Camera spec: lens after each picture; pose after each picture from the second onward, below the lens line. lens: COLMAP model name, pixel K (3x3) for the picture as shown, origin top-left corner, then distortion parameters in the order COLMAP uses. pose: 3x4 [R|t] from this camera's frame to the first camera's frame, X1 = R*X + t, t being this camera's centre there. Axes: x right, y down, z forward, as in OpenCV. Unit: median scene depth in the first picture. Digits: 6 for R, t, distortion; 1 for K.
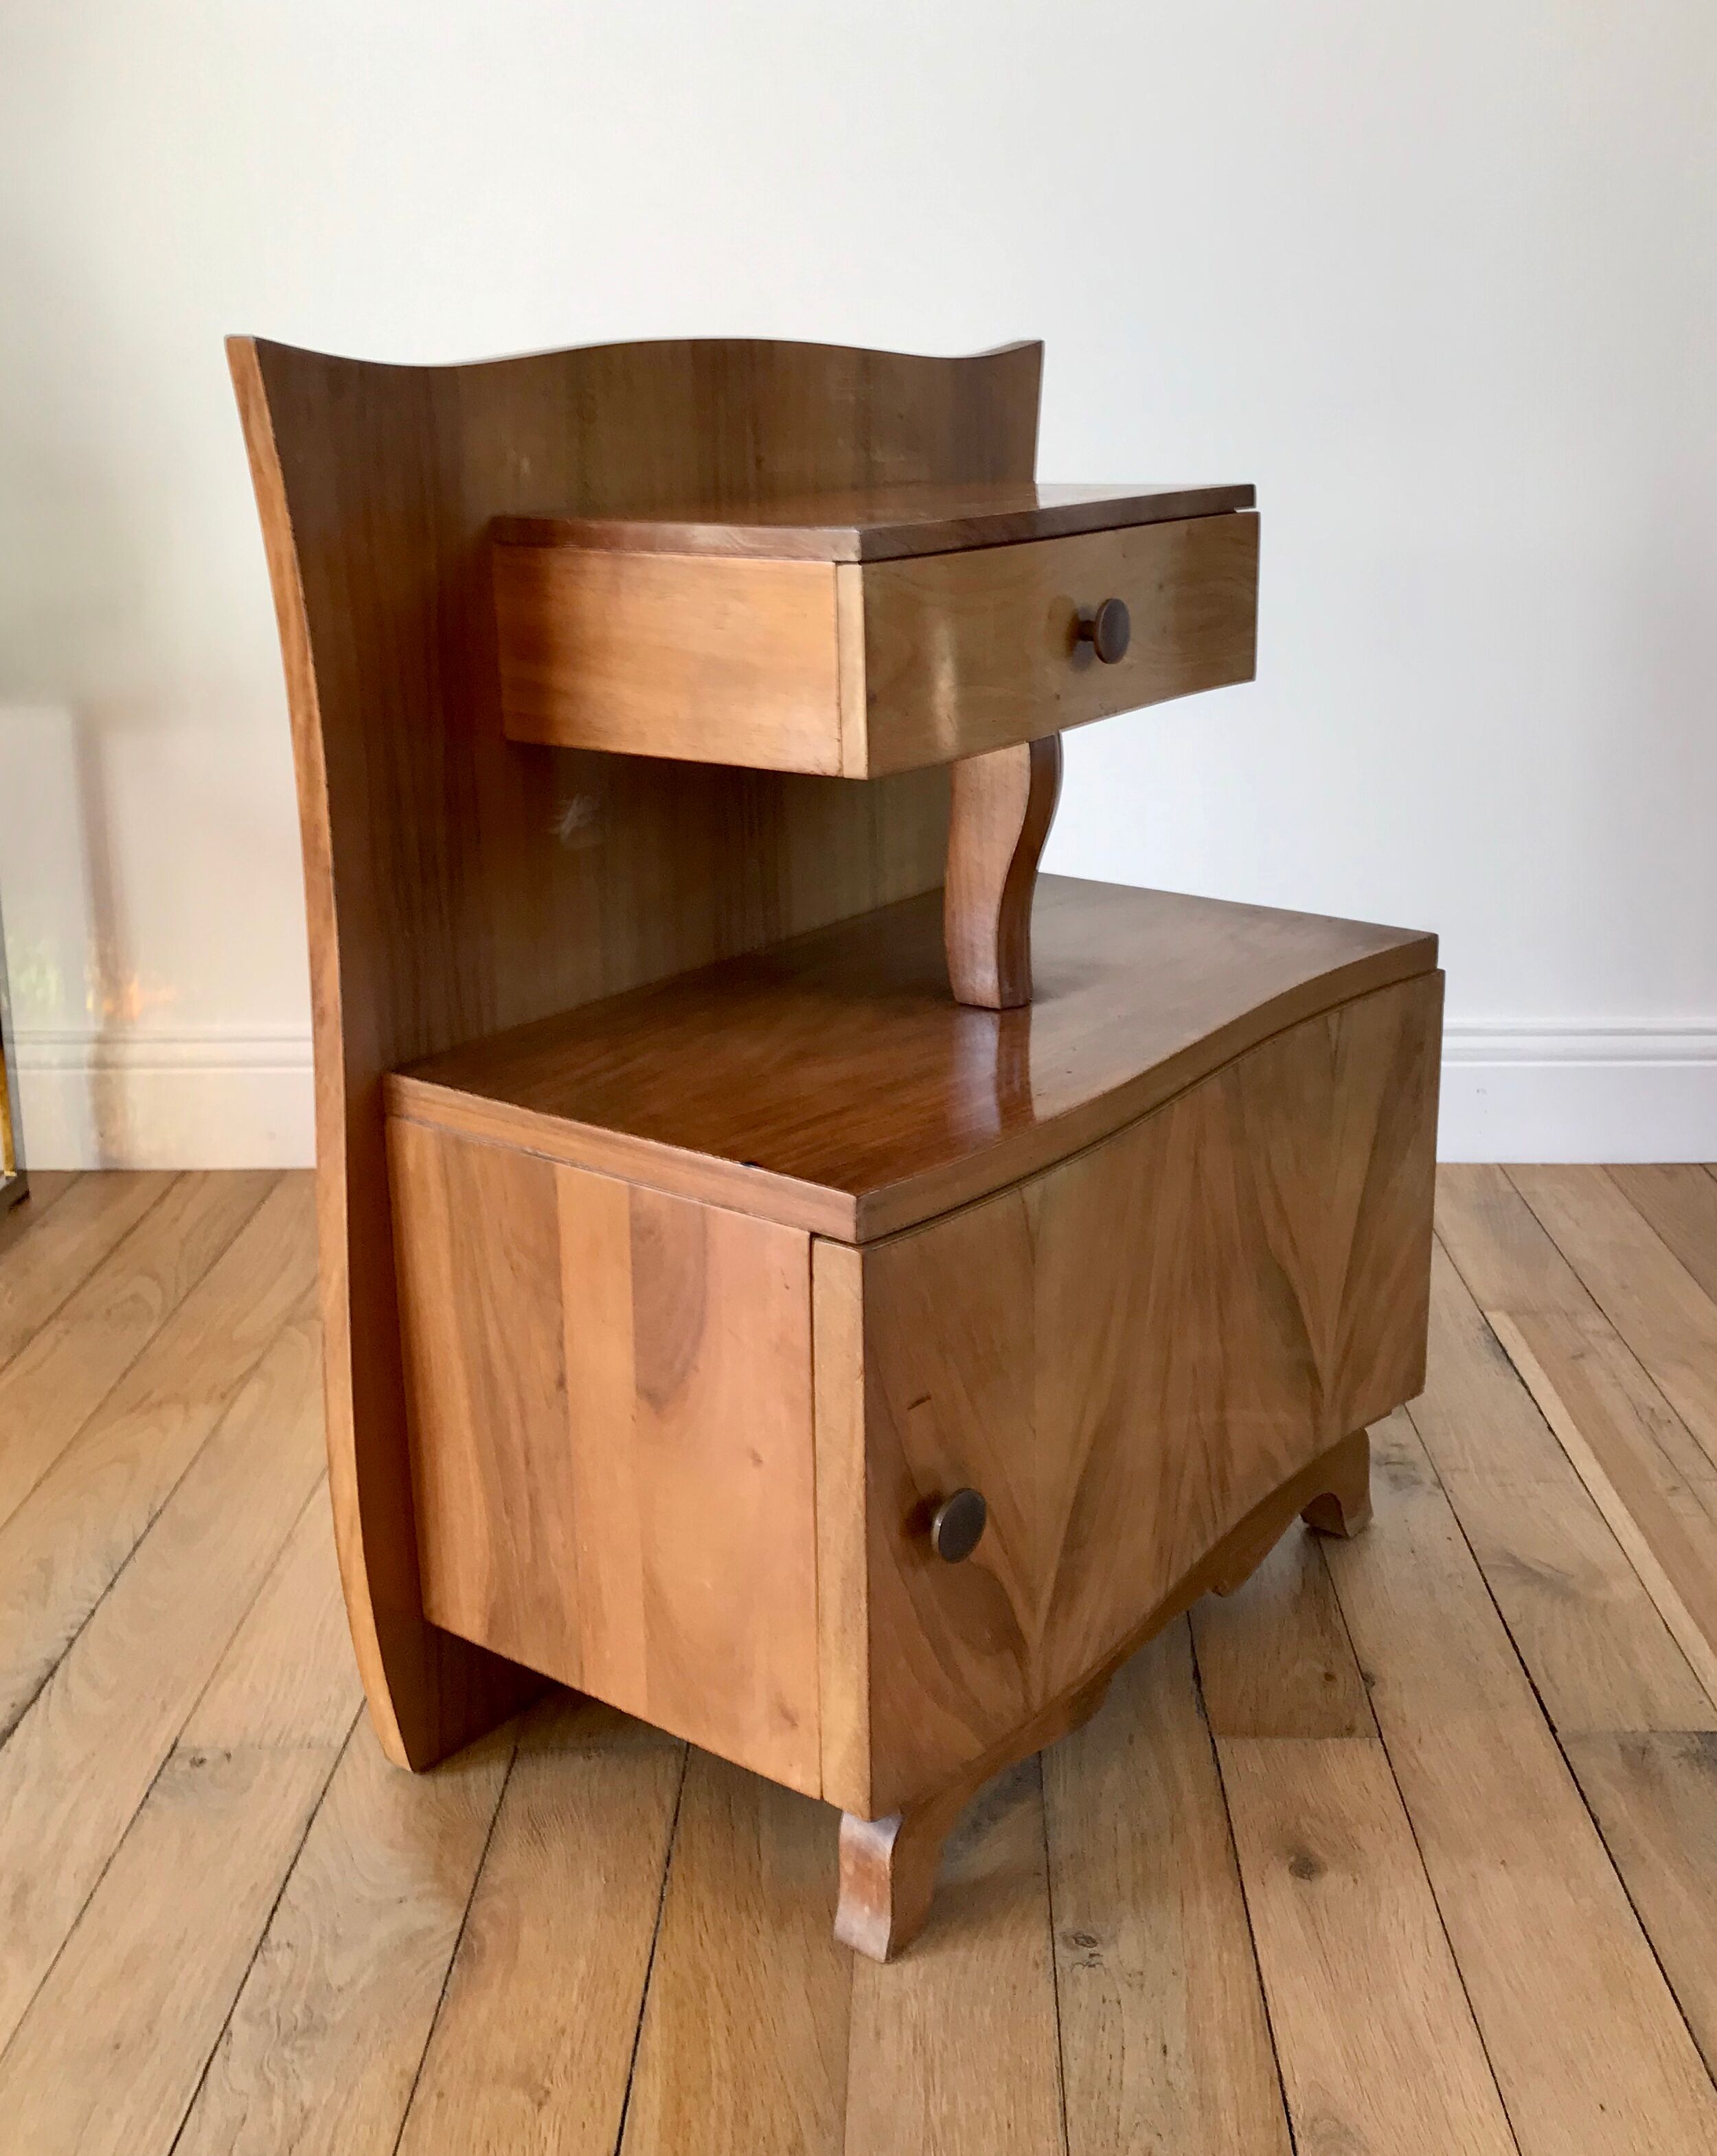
lens RADIAL K [[2293.5, 0, 938.1], [0, 2293.5, 878.9], [0, 0, 1]] dist [0.006947, 0.035875]
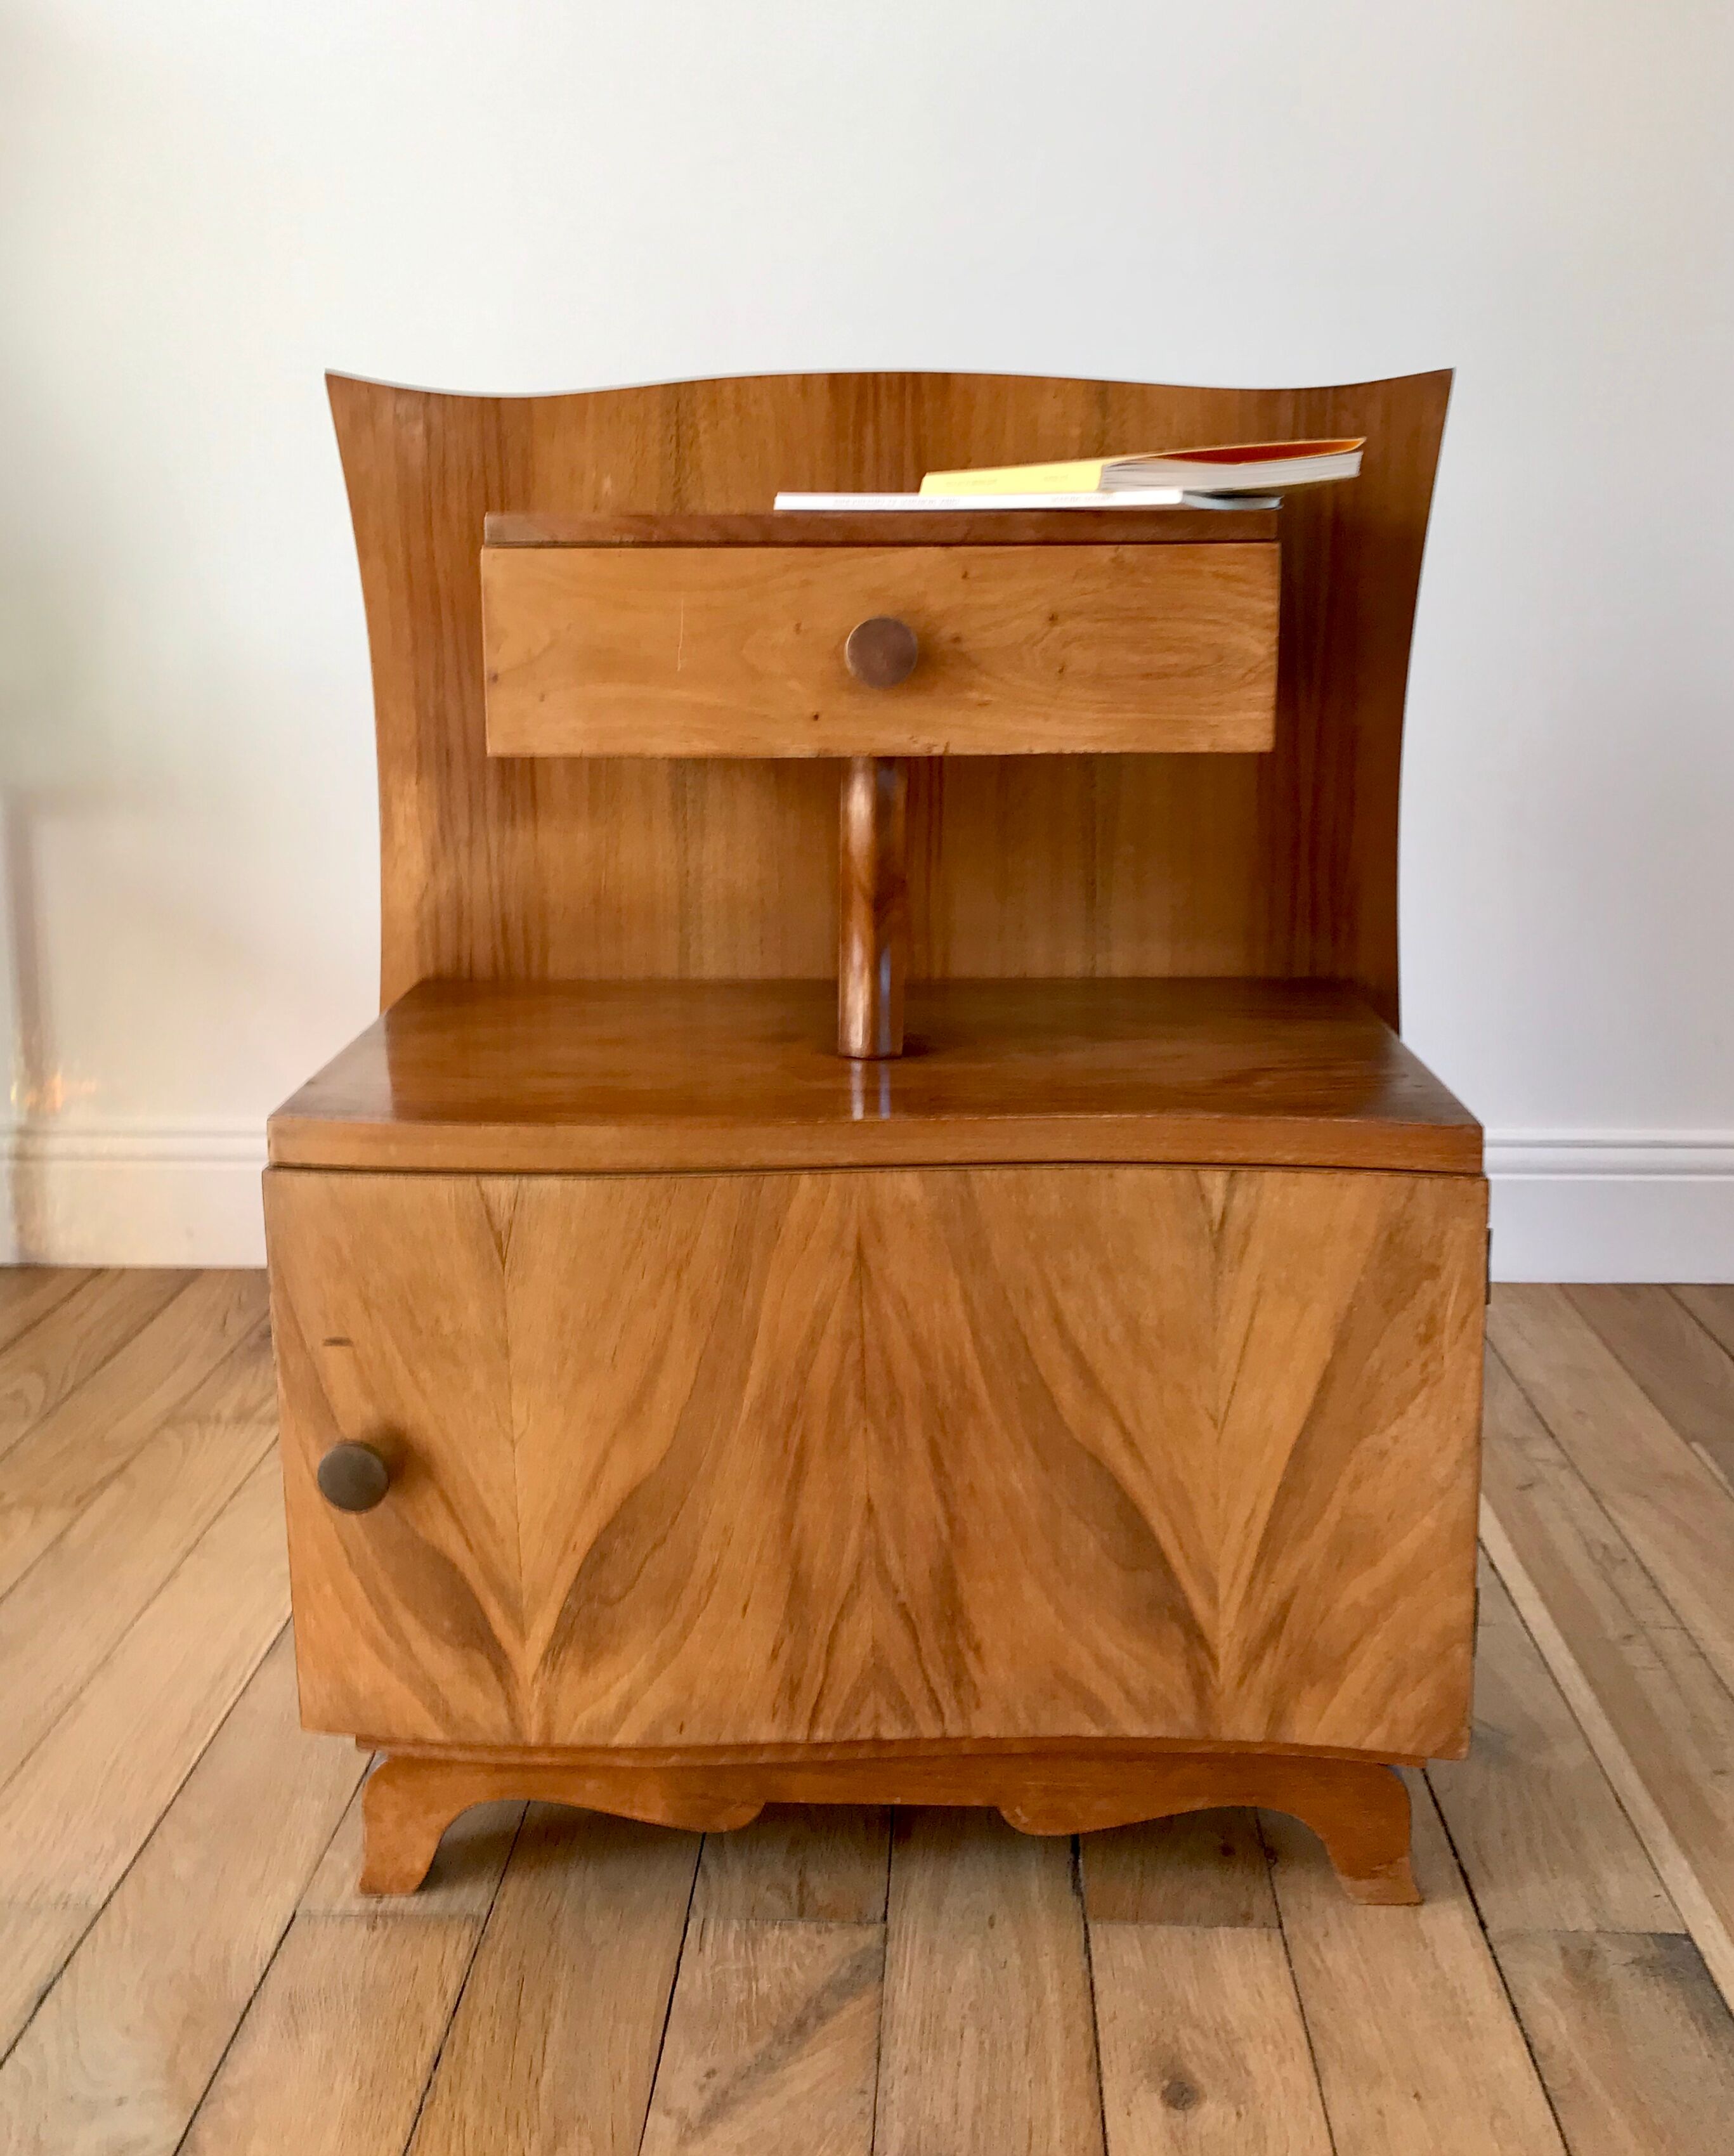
lens RADIAL K [[2101.0, 0, 872.5], [0, 2101.0, 859.5], [0, 0, 1]] dist [0.014361, 0.003129]
pose [[0.998979, 0.006265, -0.044749, 0.069306], [-0.009842, 0.996734, -0.080150, 0.035976], [0.044101, 0.080509, 0.995778, 0.163719]]
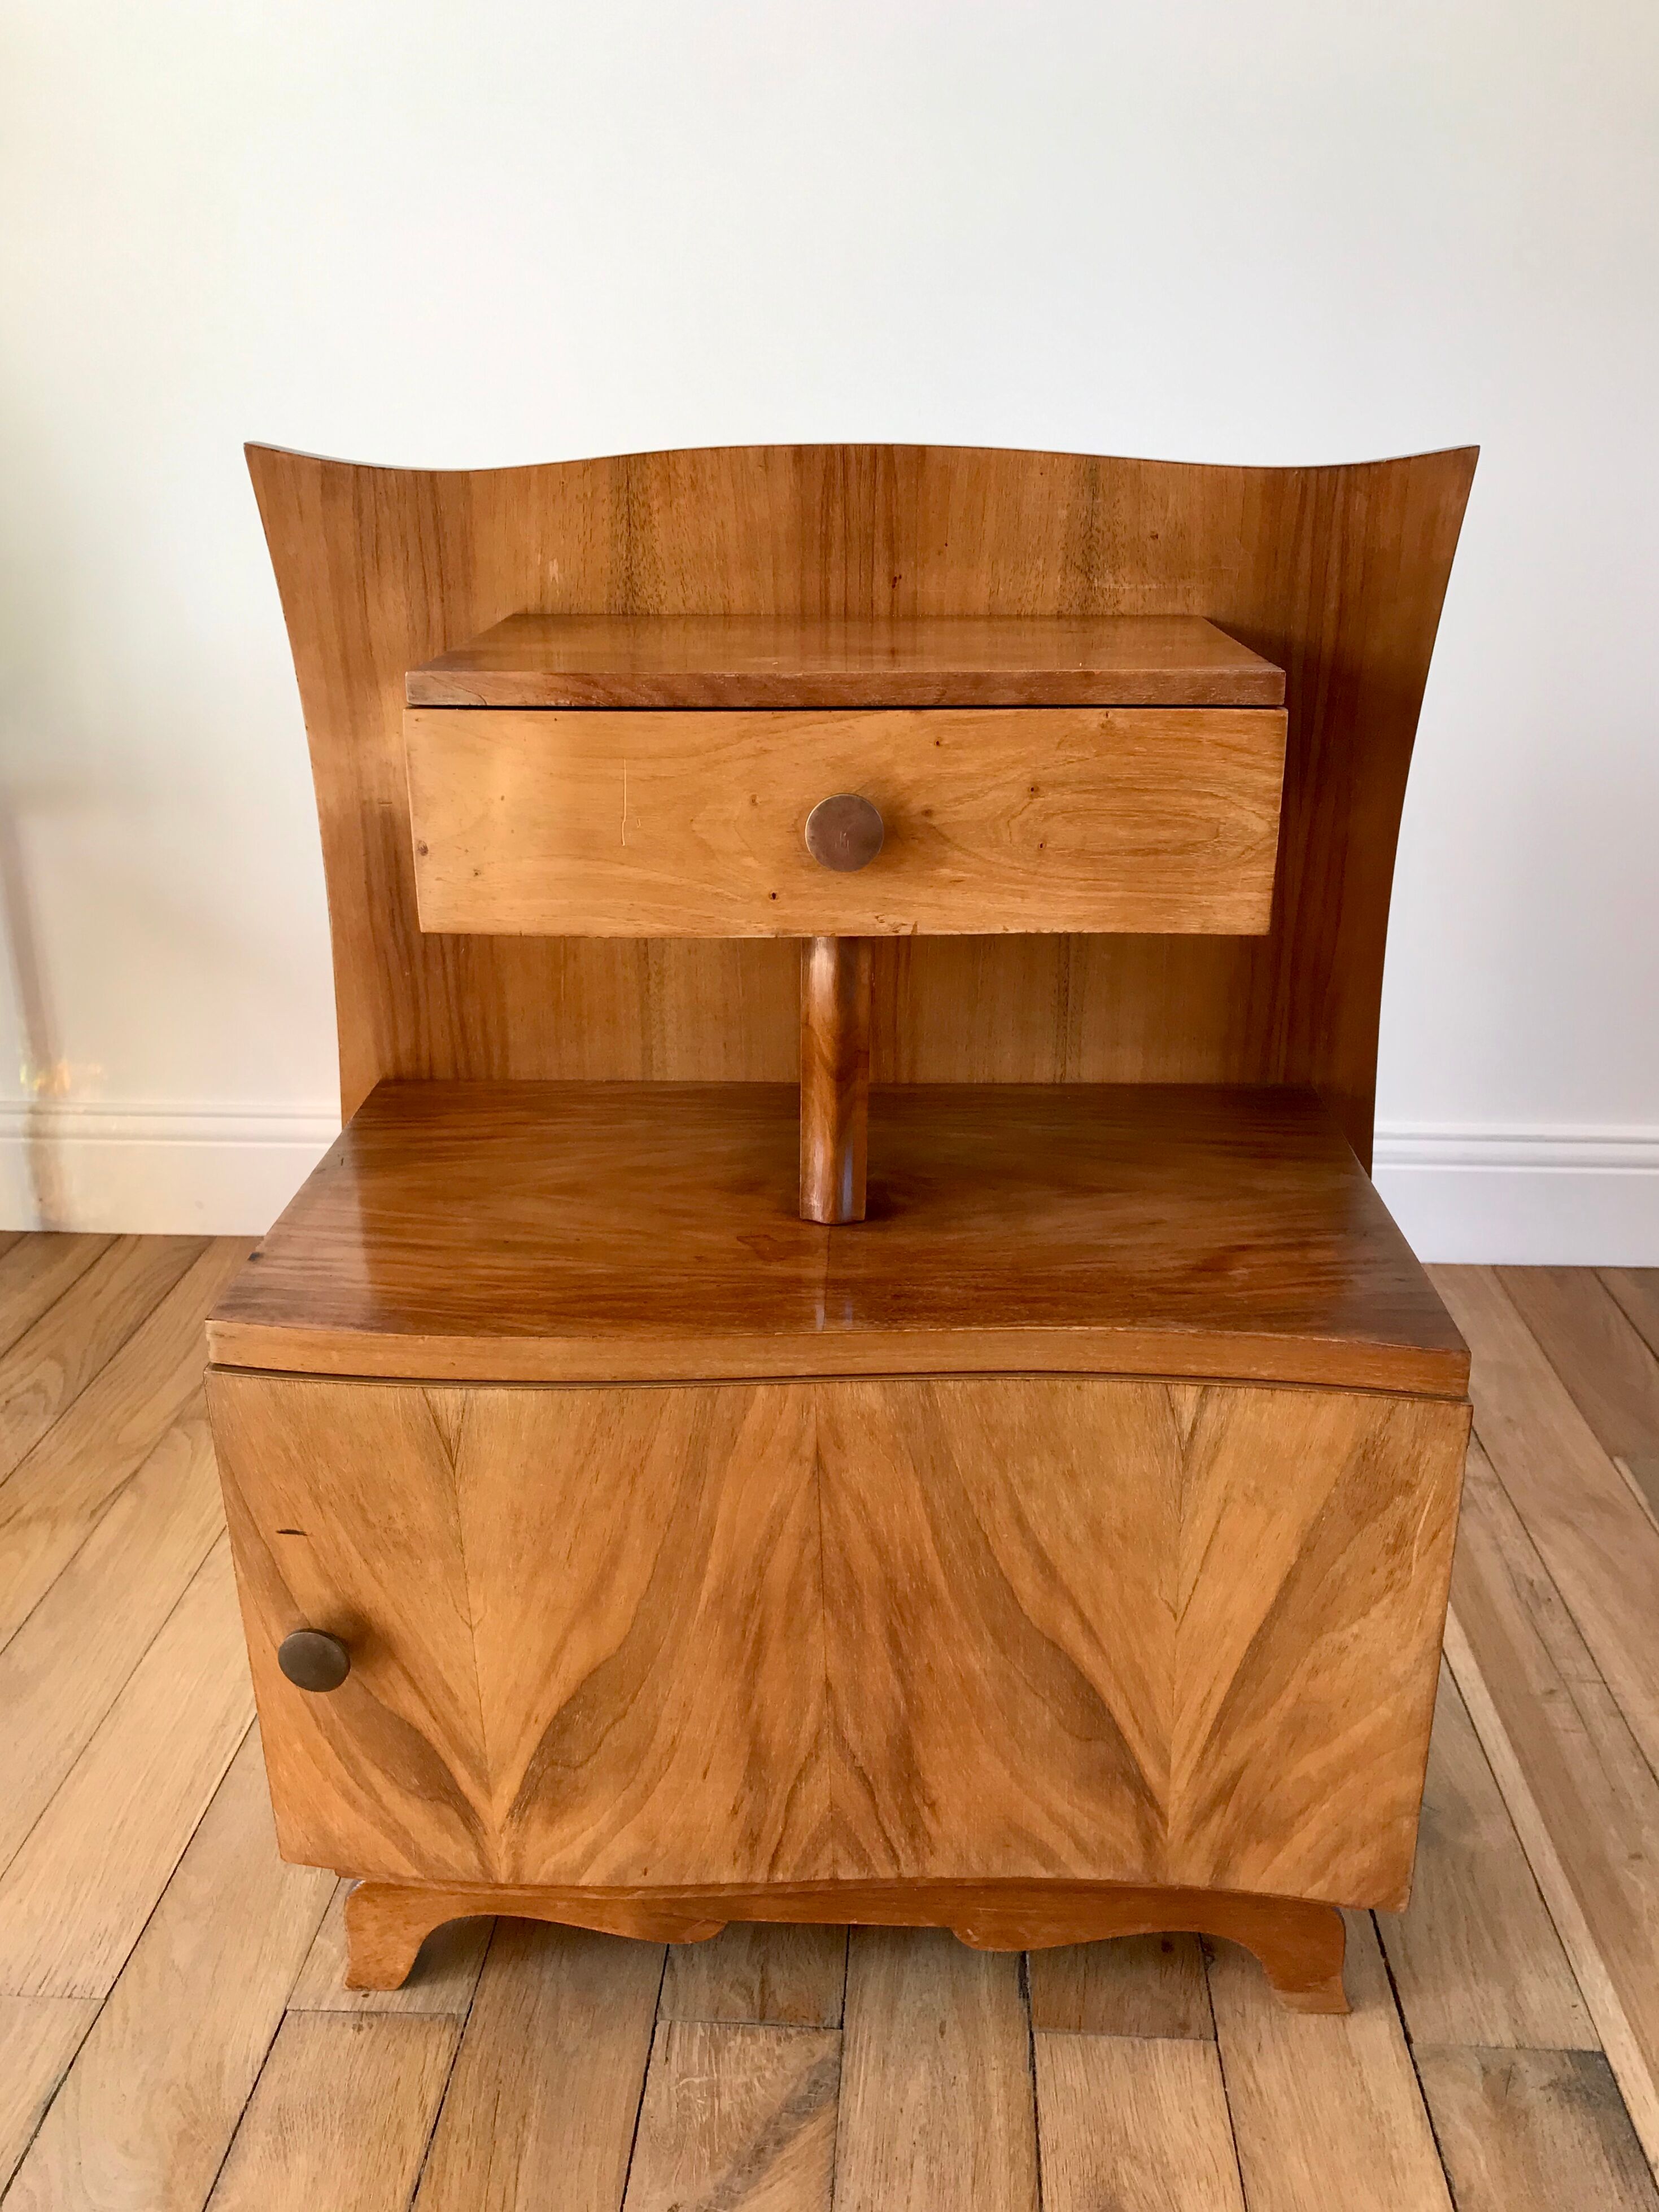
lens RADIAL K [[1877.2, 0, 837.9], [0, 1877.2, 1085.8], [0, 0, 1]] dist [0.006662, 0.019927]
pose [[0.998464, 0.022333, -0.050712, 0.069173], [-0.015522, 0.991270, 0.130927, -0.095816], [0.053193, -0.129939, 0.990094, 0.288935]]
